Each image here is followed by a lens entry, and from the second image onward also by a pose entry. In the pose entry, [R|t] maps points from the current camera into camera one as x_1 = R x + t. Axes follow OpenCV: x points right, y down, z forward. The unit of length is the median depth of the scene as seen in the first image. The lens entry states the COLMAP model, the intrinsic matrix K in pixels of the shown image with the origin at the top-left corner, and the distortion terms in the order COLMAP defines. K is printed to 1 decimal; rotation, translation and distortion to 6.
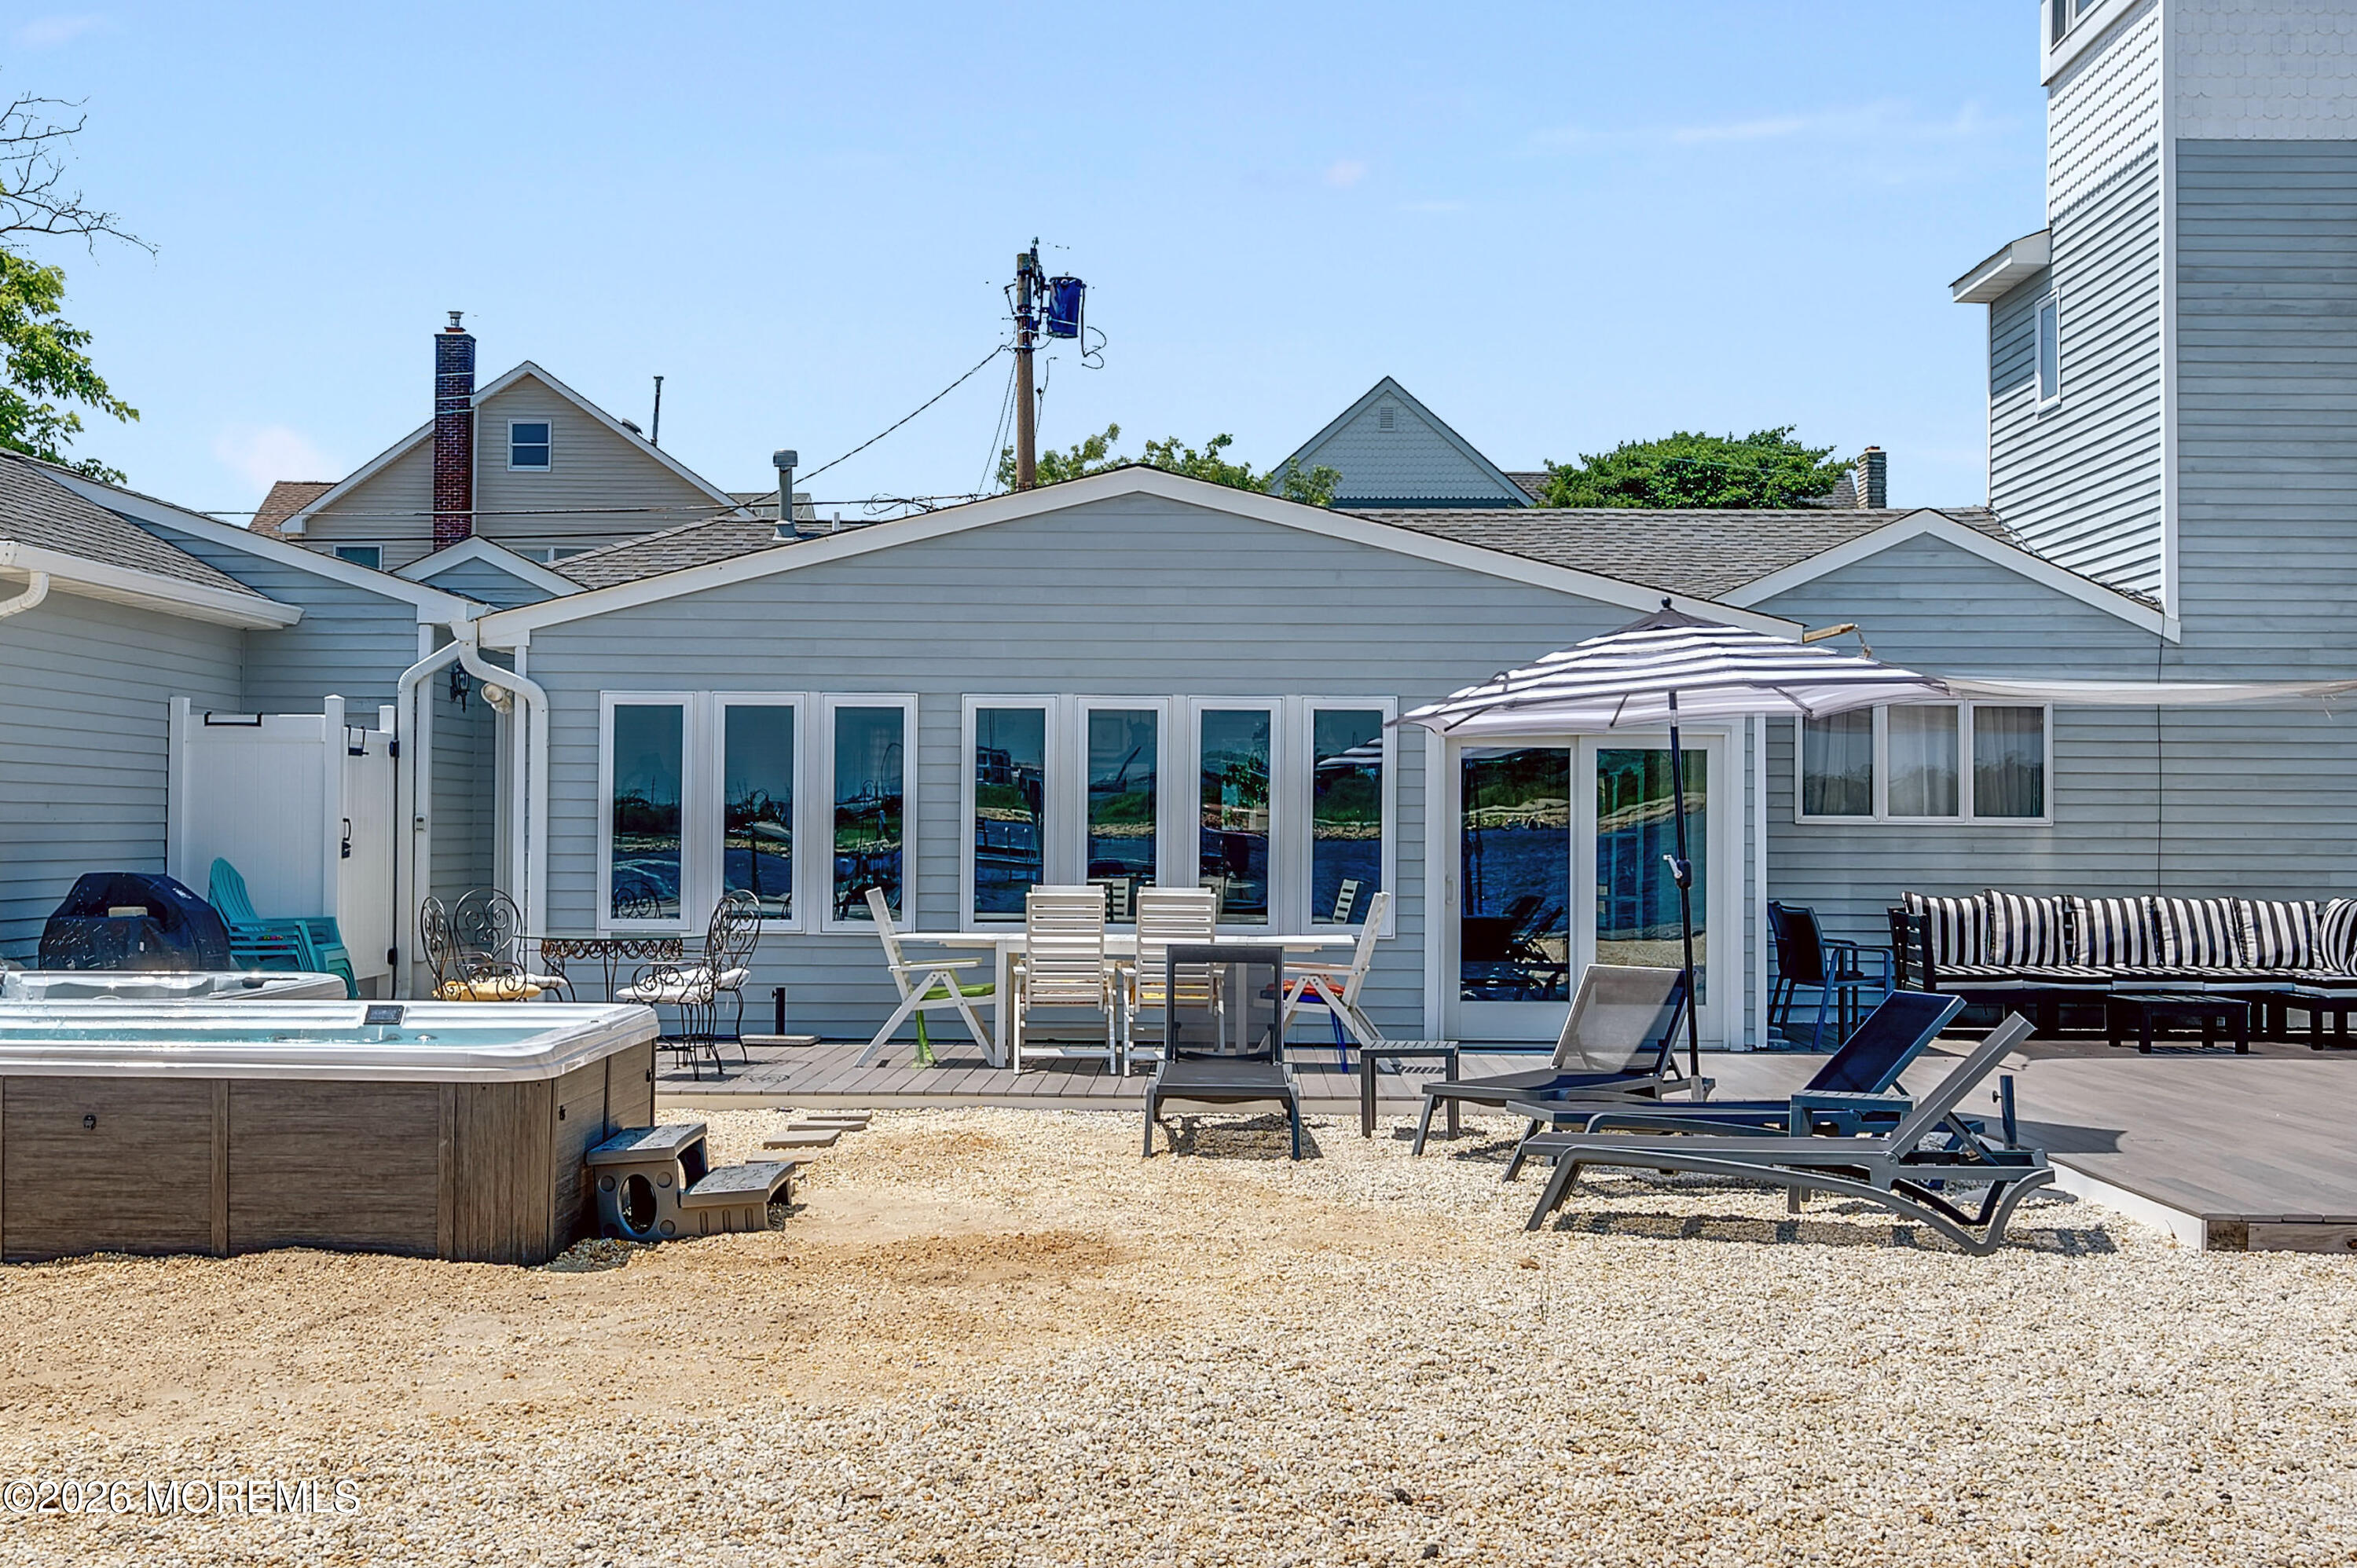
lens RADIAL K [[3392.8, 0, 1179.5], [0, 3392.8, 622.5], [0, 0, 1]] dist [0.033283, -0.001100]
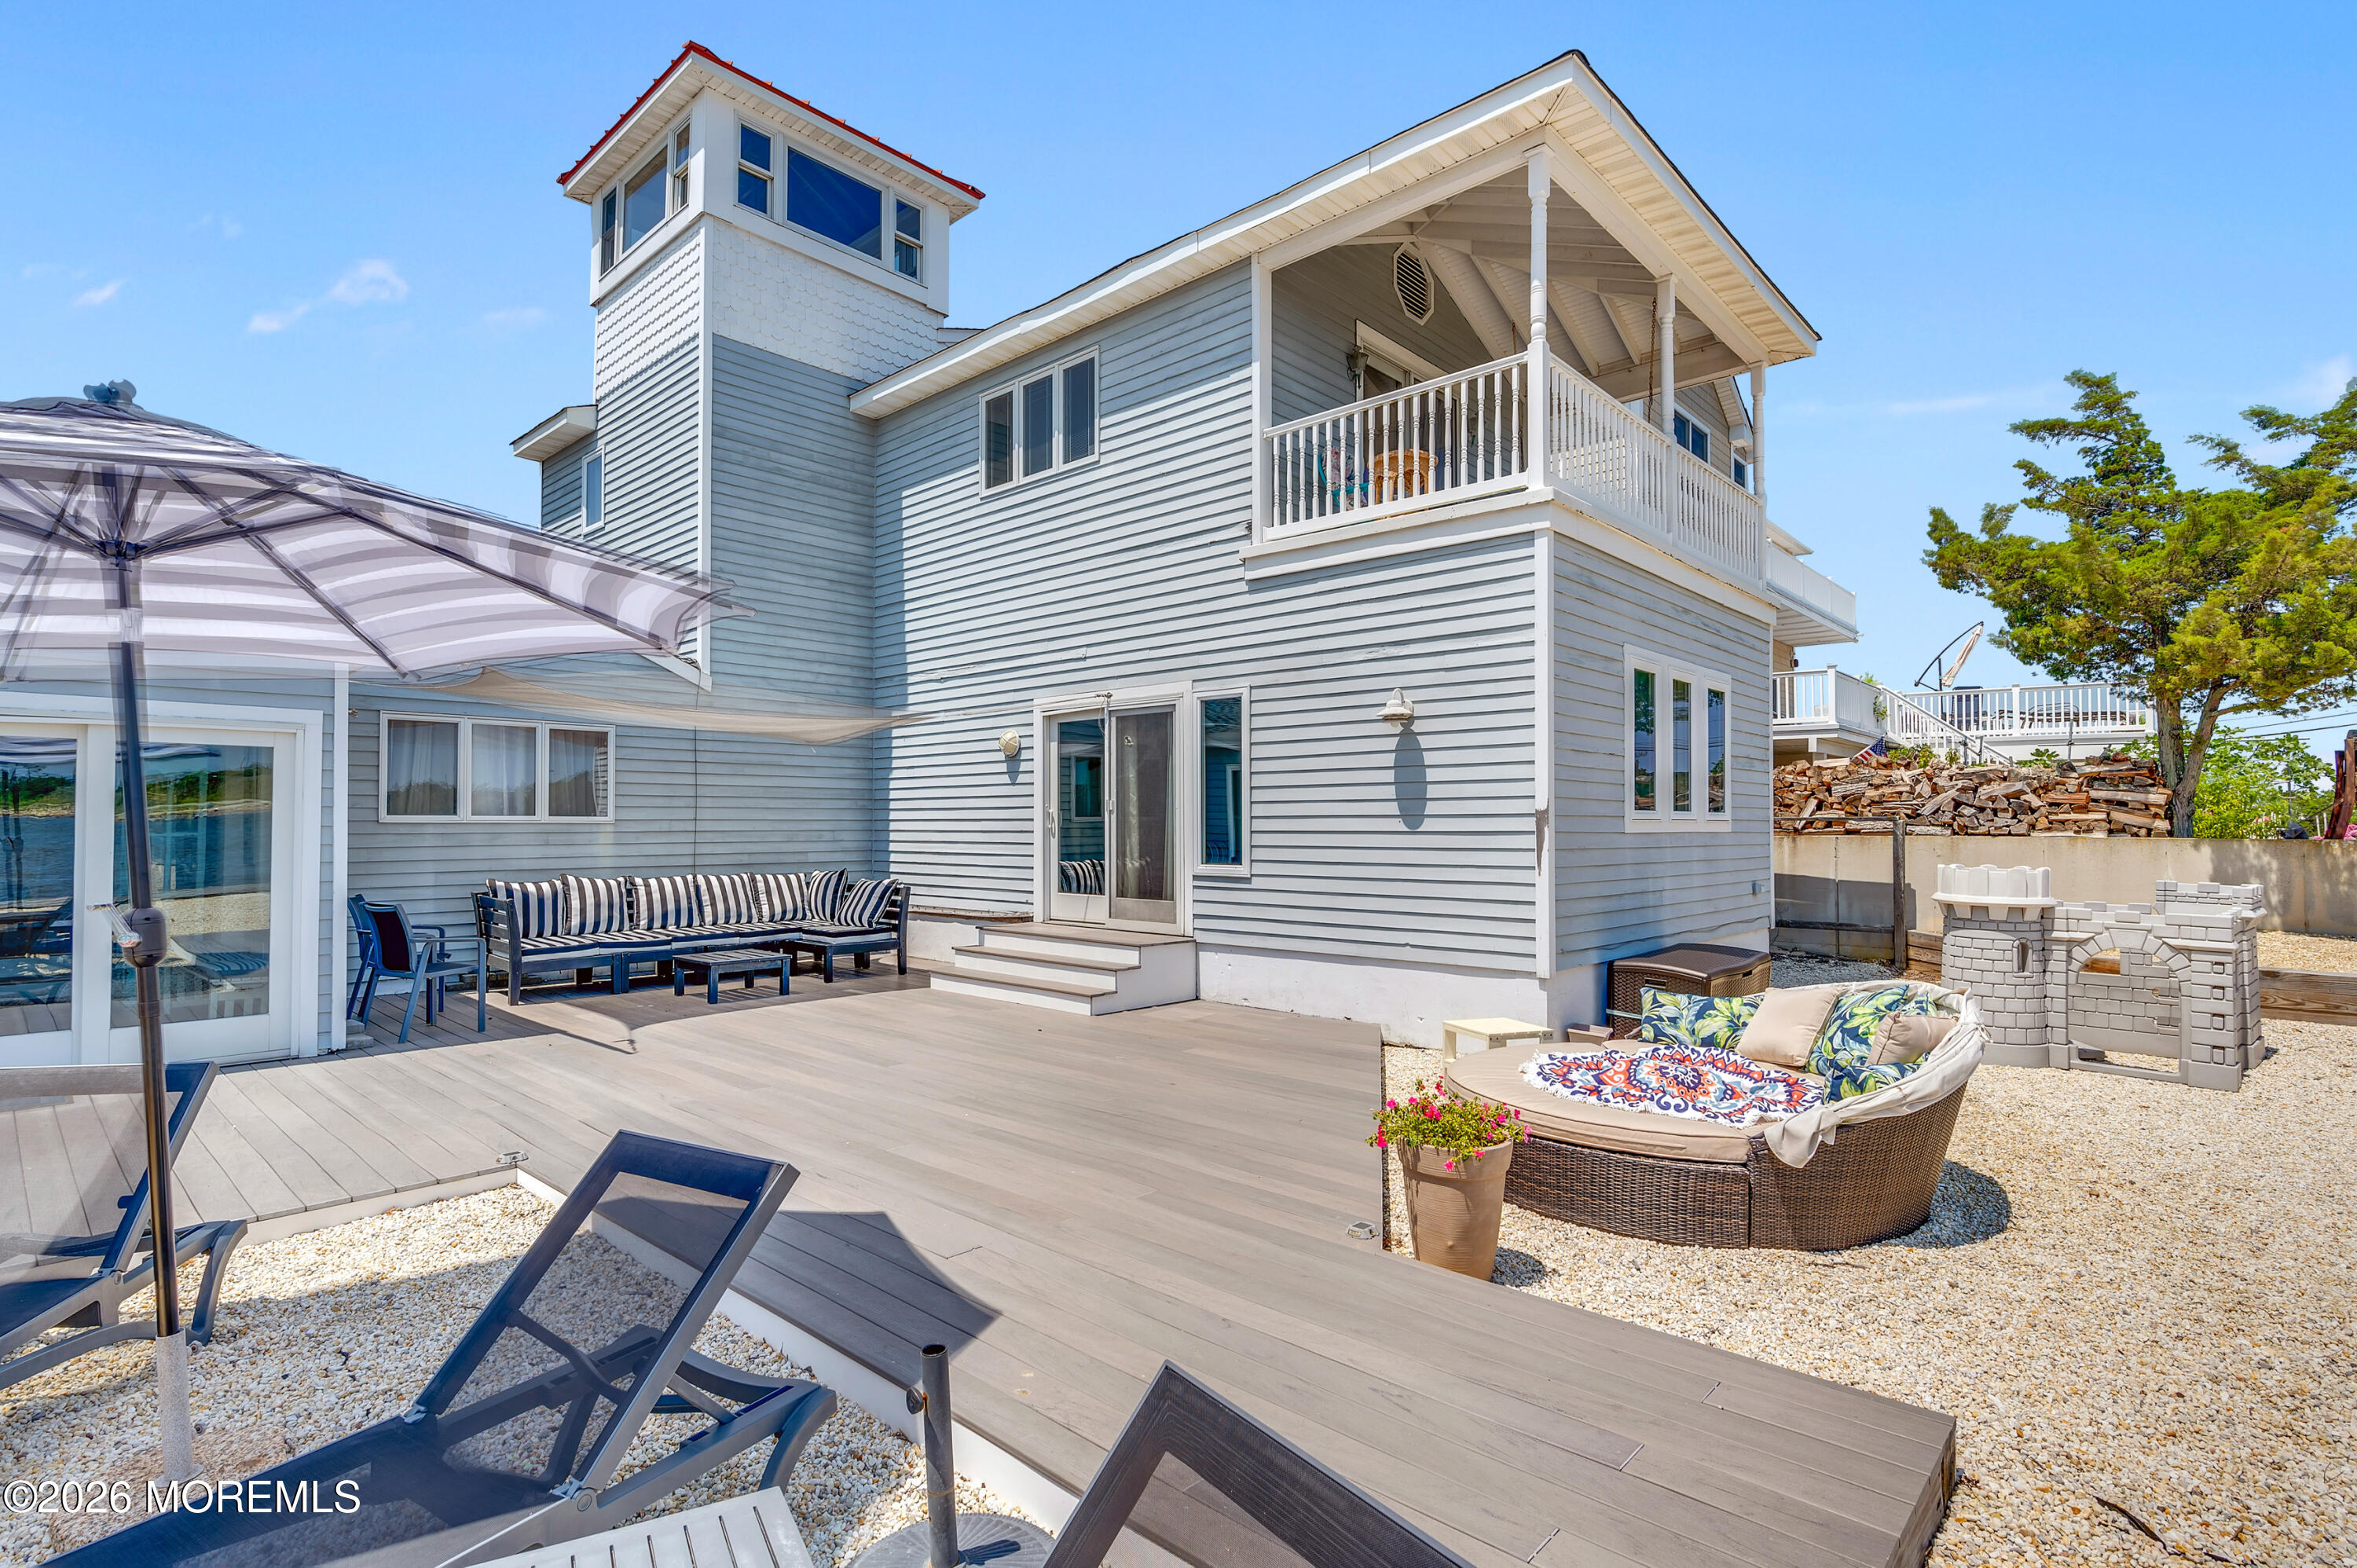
lens RADIAL K [[967.8, 0, 1066.9], [0, 967.8, 812.4], [0, 0, 1]] dist [0.000285, -0.000055]
pose [[0.689257, 0.001841, 0.724515, 0.106364], [-0.044561, 0.998211, 0.039856, 0.033180], [-0.723146, -0.059756, 0.688106, 0.617636]]
